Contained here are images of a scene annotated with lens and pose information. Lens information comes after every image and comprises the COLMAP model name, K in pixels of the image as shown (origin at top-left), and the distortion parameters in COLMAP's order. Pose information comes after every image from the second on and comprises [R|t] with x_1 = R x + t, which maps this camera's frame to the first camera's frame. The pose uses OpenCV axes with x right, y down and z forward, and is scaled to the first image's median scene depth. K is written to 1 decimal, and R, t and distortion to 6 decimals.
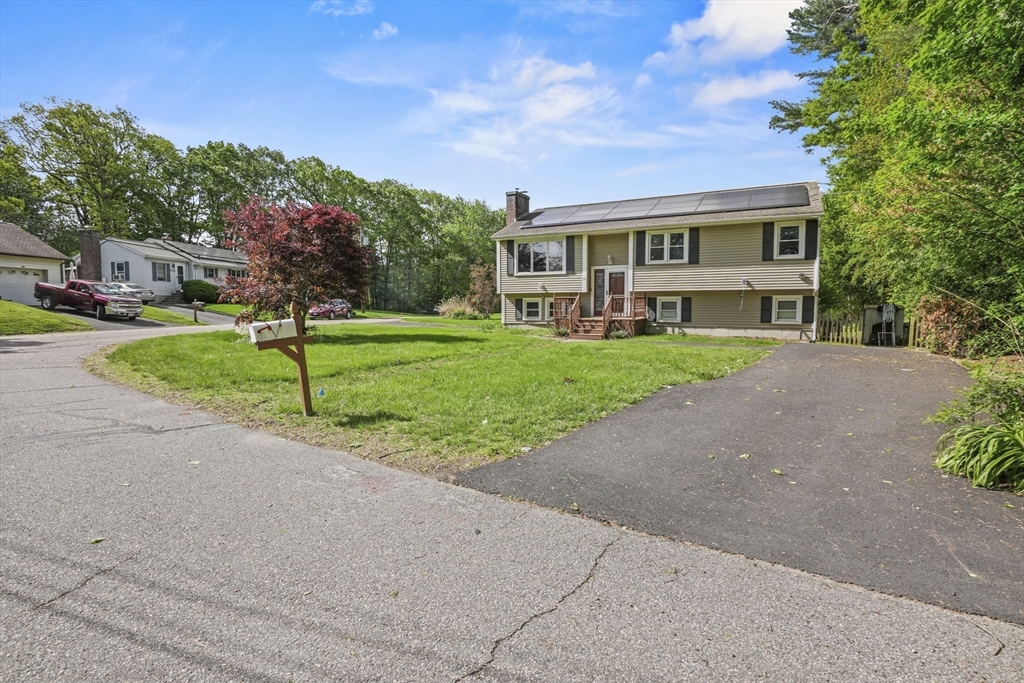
lens RADIAL K [[522.1, 0, 512.0], [0, 522.1, 341.5], [0, 0, 1]] dist [-0.002014, -0.000772]
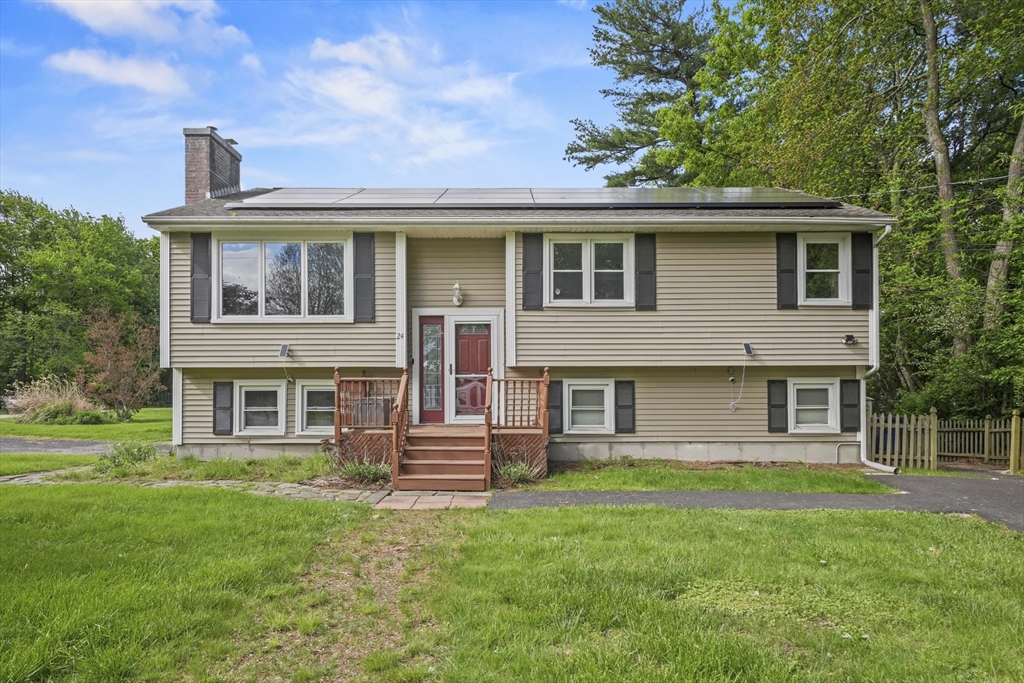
lens RADIAL K [[635.7, 0, 511.4], [0, 635.7, 380.9], [0, 0, 1]] dist [0.002537, -0.000098]
pose [[0.876768, 0.005469, 0.480883, -0.029764], [0.035149, 0.996532, -0.075418, -0.041589], [-0.479628, 0.083027, 0.873535, 0.511198]]
